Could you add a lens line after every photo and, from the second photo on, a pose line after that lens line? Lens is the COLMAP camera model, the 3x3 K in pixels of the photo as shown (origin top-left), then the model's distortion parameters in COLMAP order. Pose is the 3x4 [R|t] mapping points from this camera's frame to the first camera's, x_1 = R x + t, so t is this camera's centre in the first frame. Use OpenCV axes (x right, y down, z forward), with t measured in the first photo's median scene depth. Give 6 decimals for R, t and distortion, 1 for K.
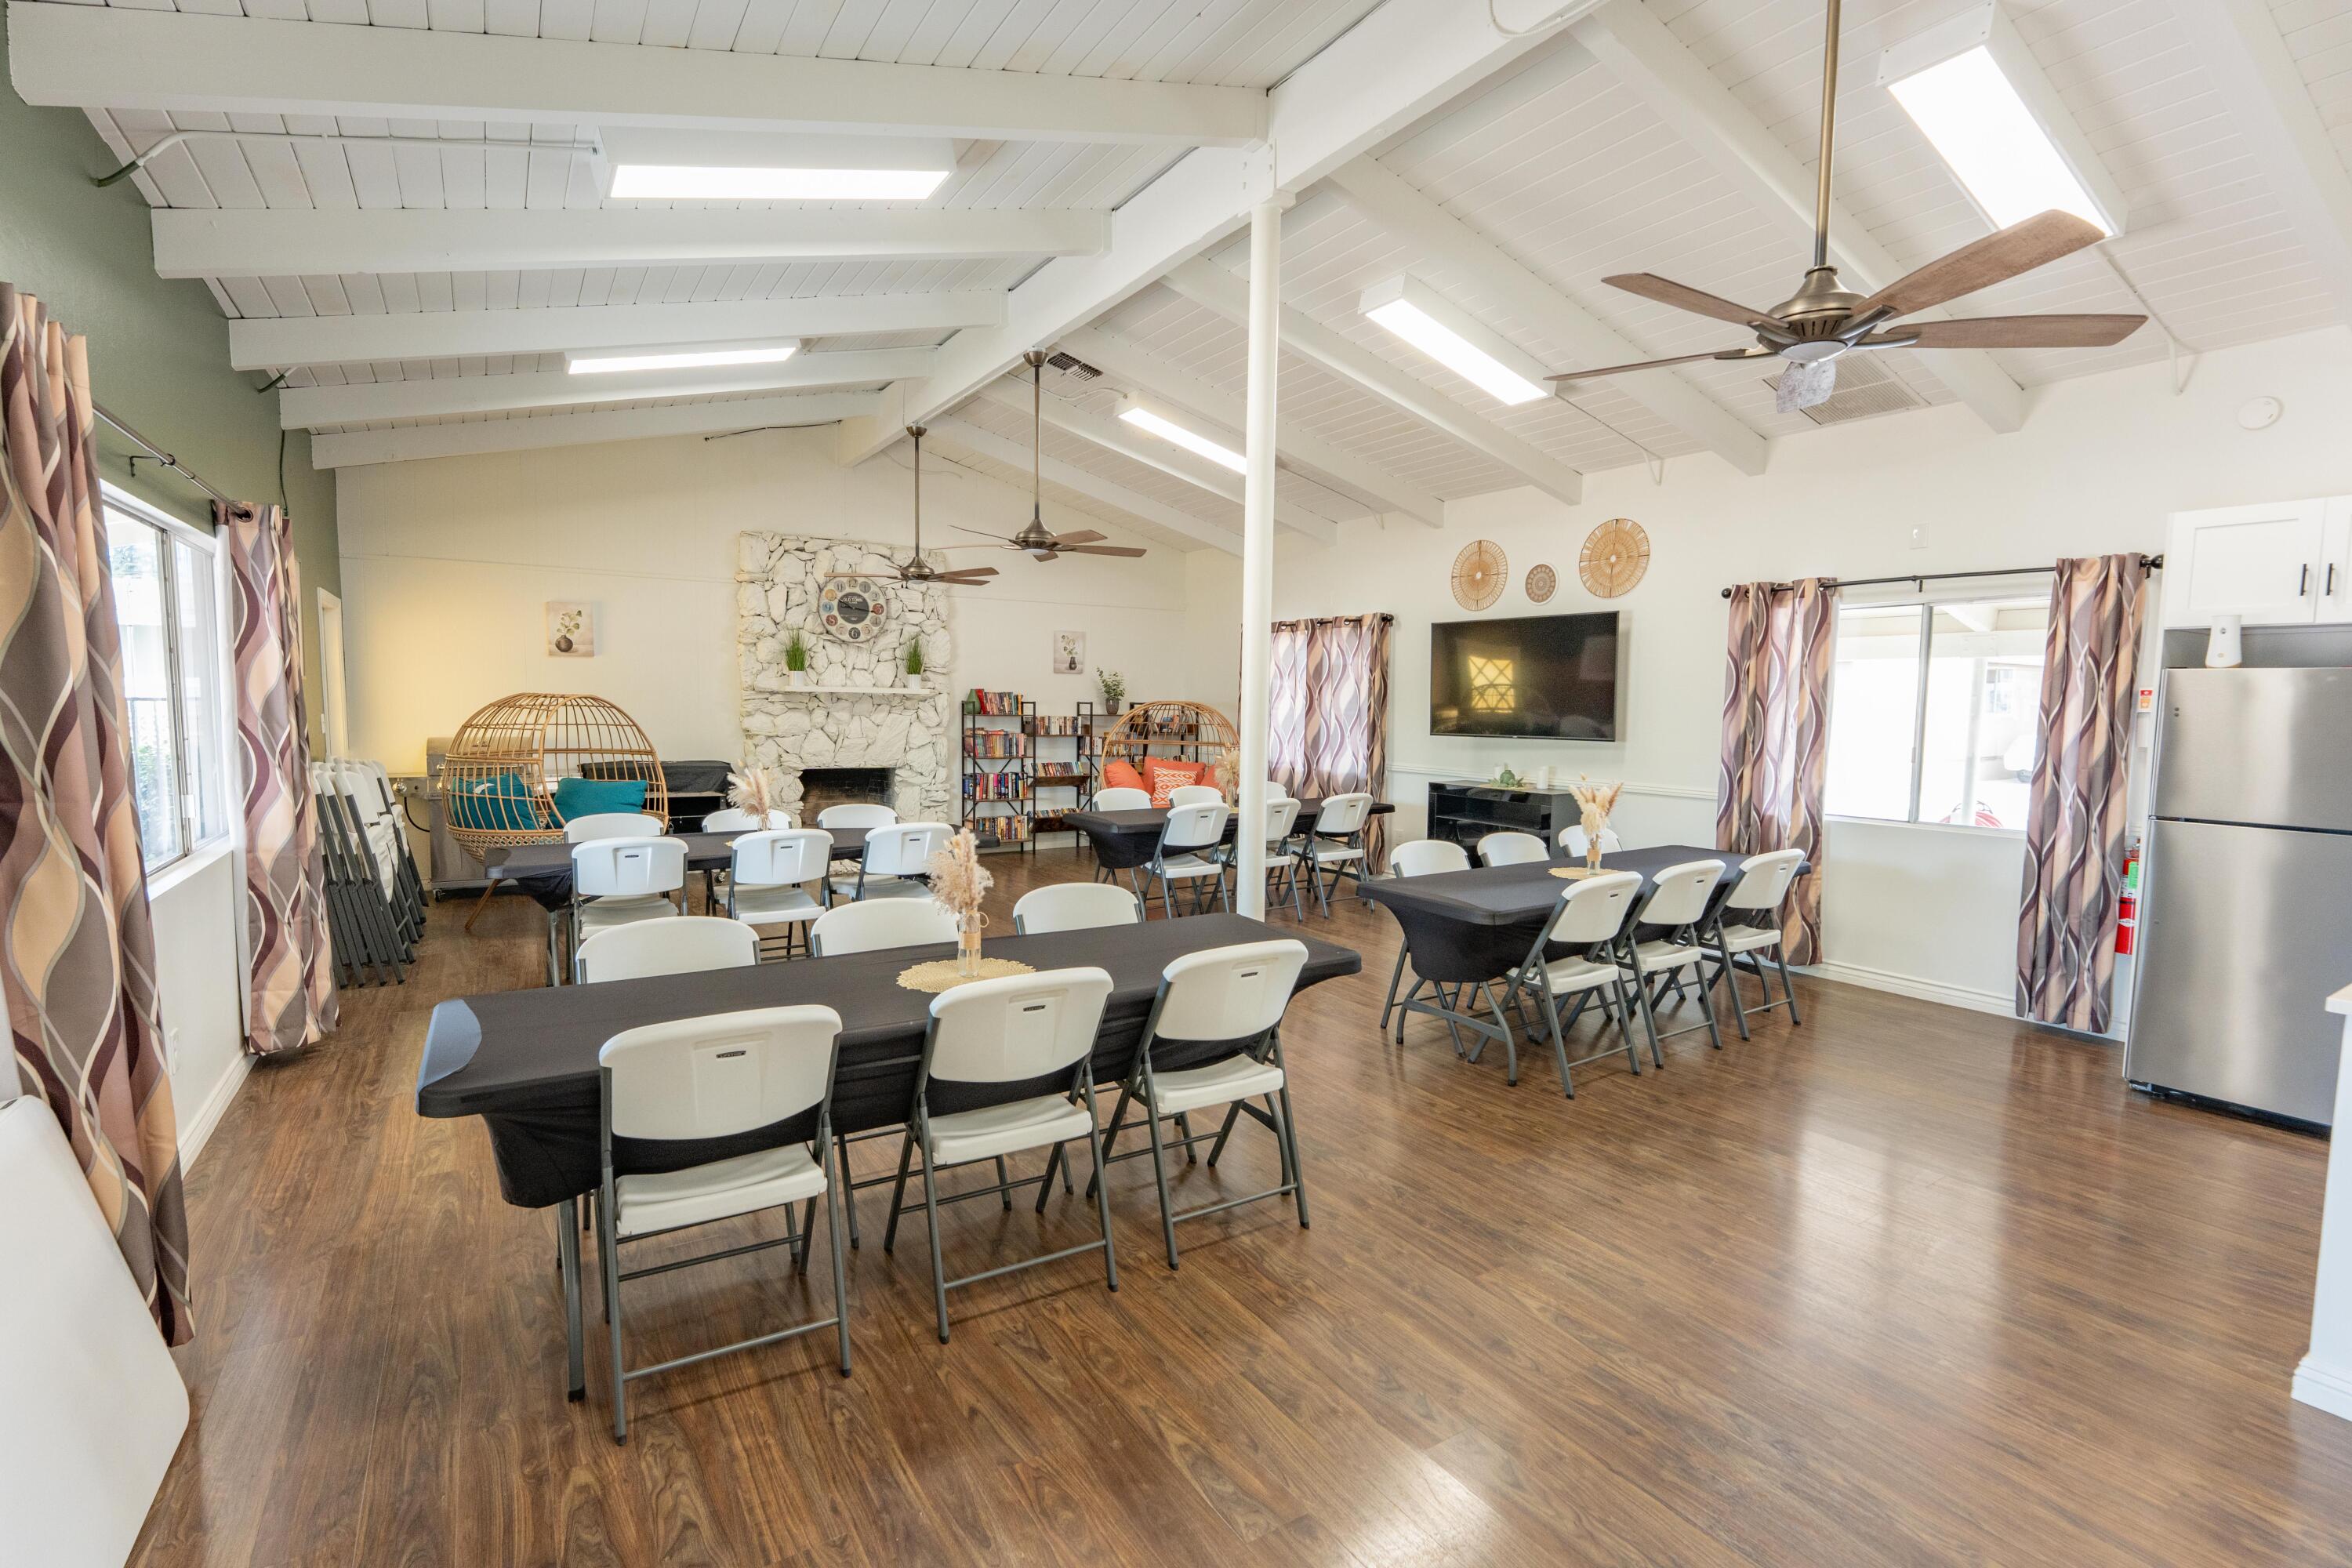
lens RADIAL K [[1086.6, 0, 1171.9], [0, 1086.6, 787.5], [0, 0, 1]] dist [0.000460, 0.000042]
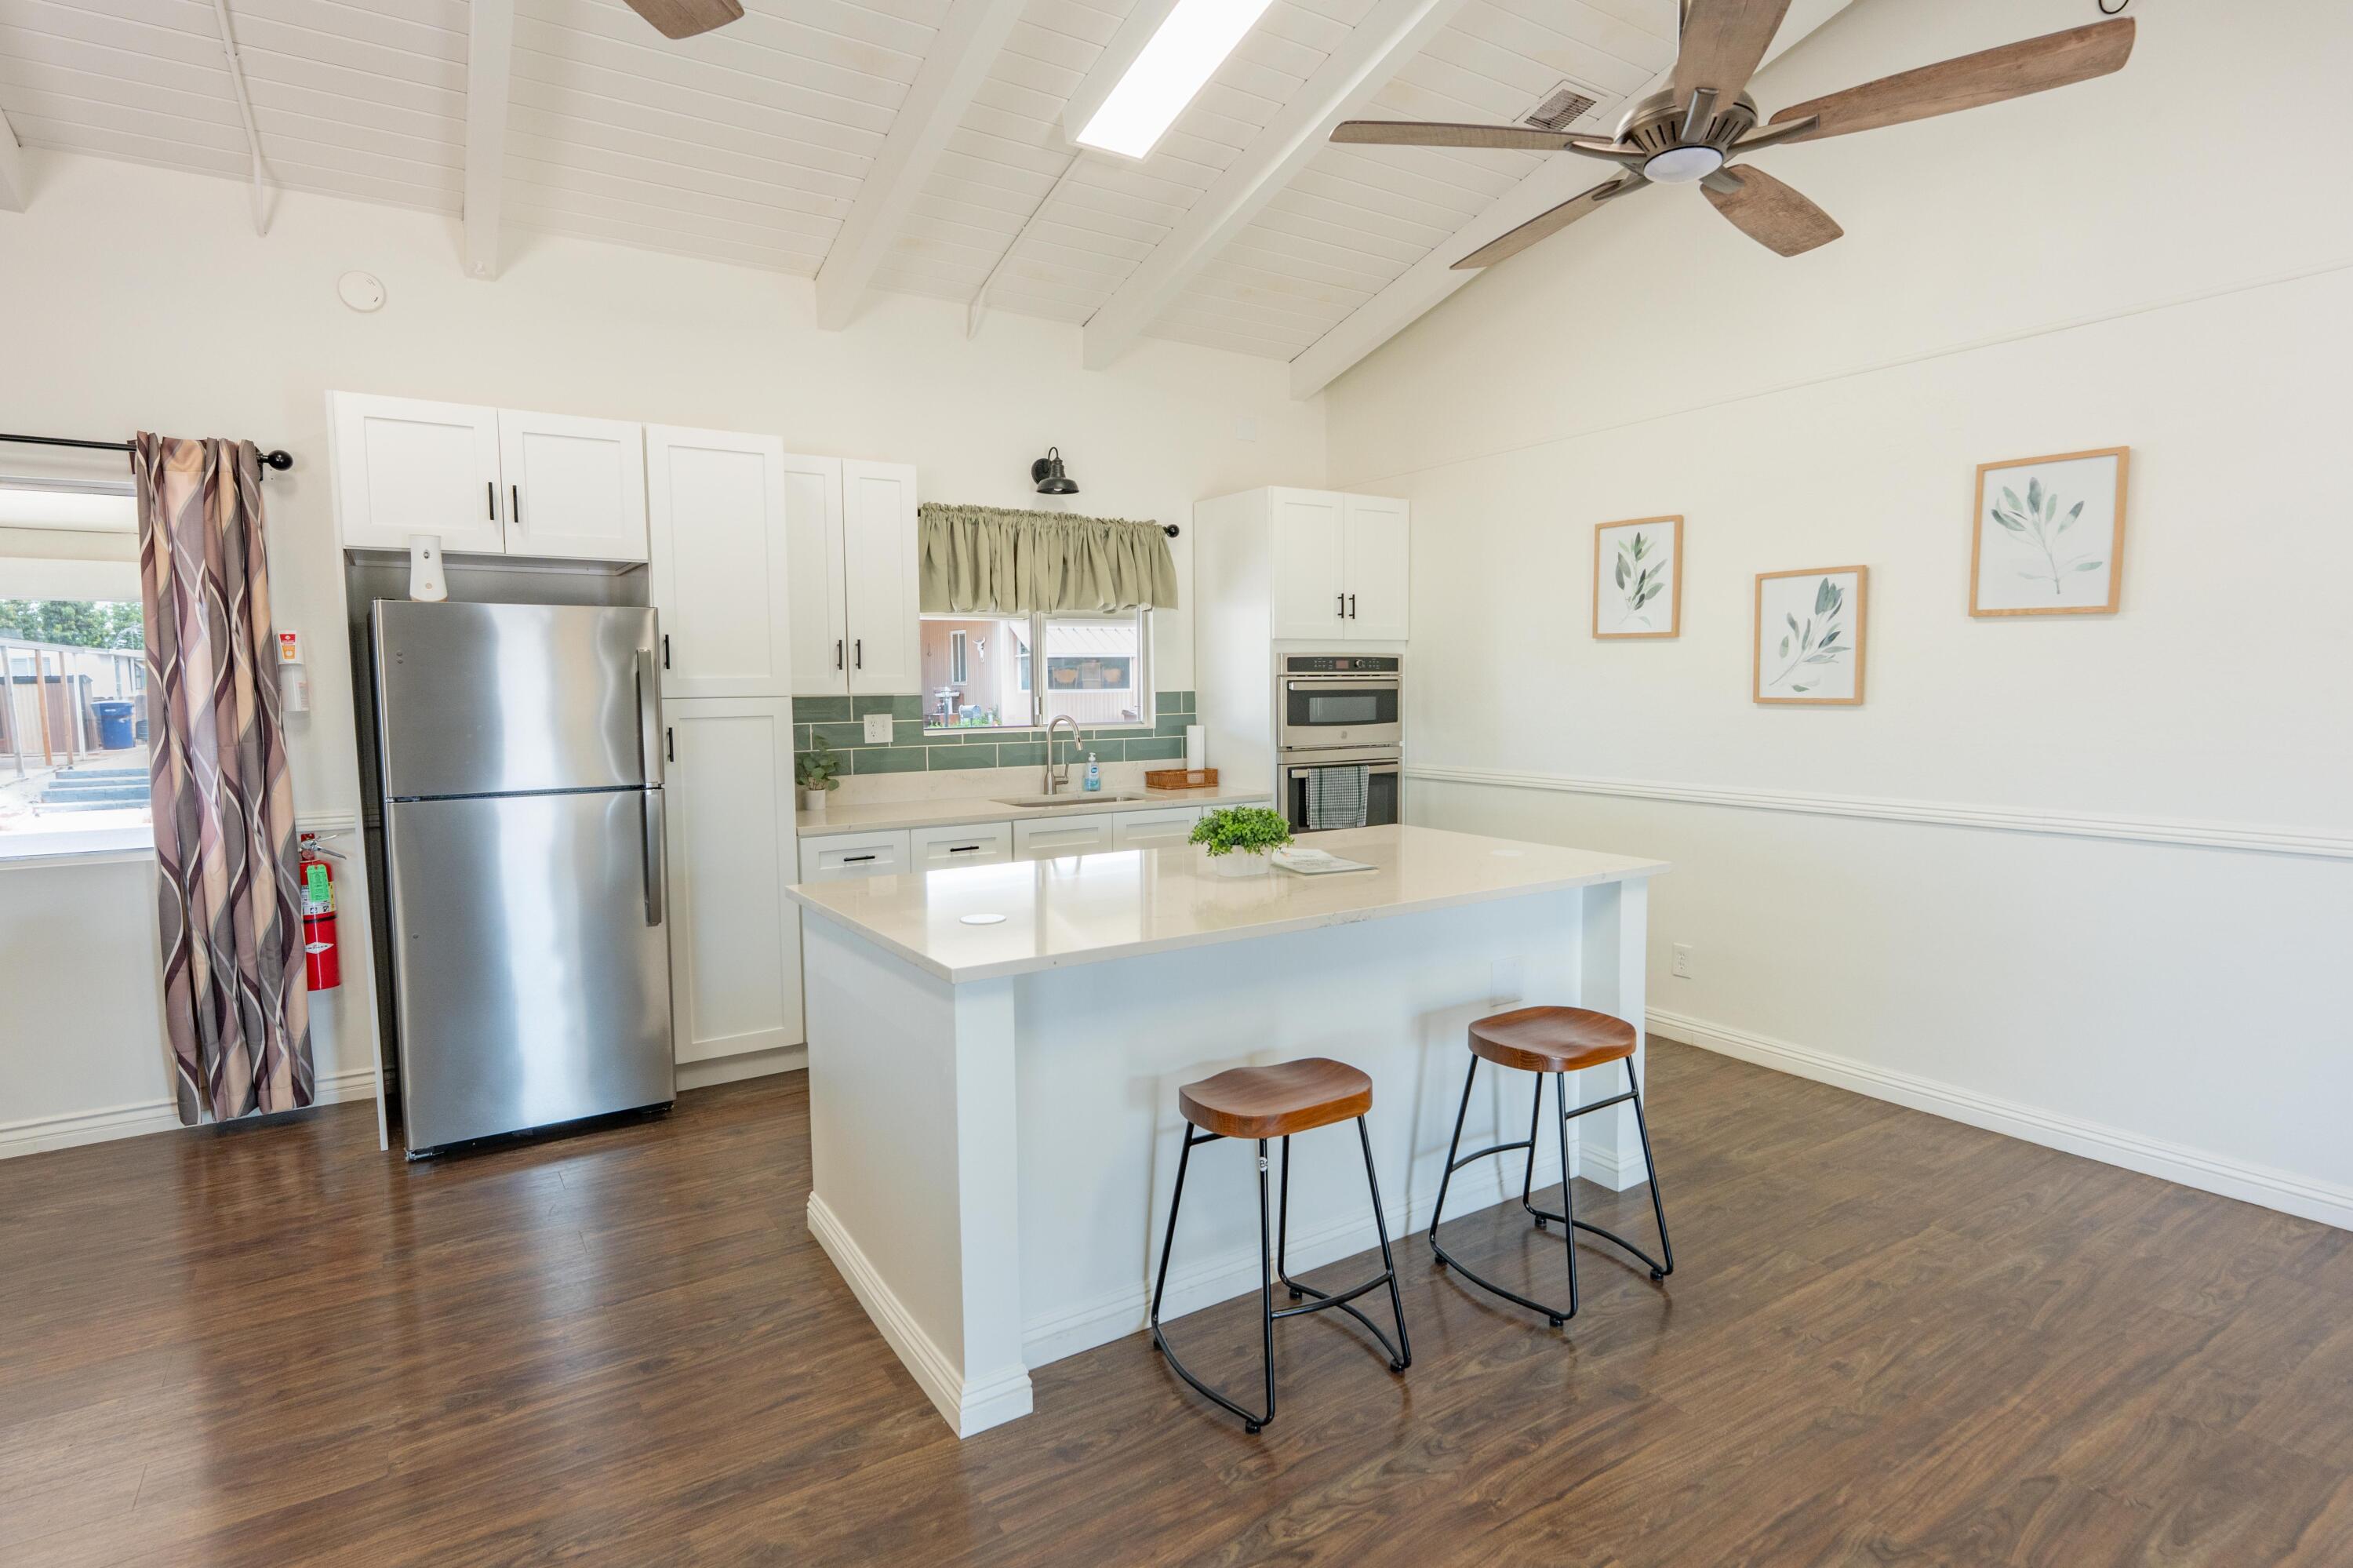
lens RADIAL K [[1191.3, 0, 1172.7], [0, 1191.3, 779.5], [0, 0, 1]] dist [-0.016305, -0.000366]
pose [[-0.015936, -0.099192, 0.994941, 0.076225], [0.092470, 0.990656, 0.100246, -0.015793], [-0.995588, 0.093600, -0.006615, 0.401893]]
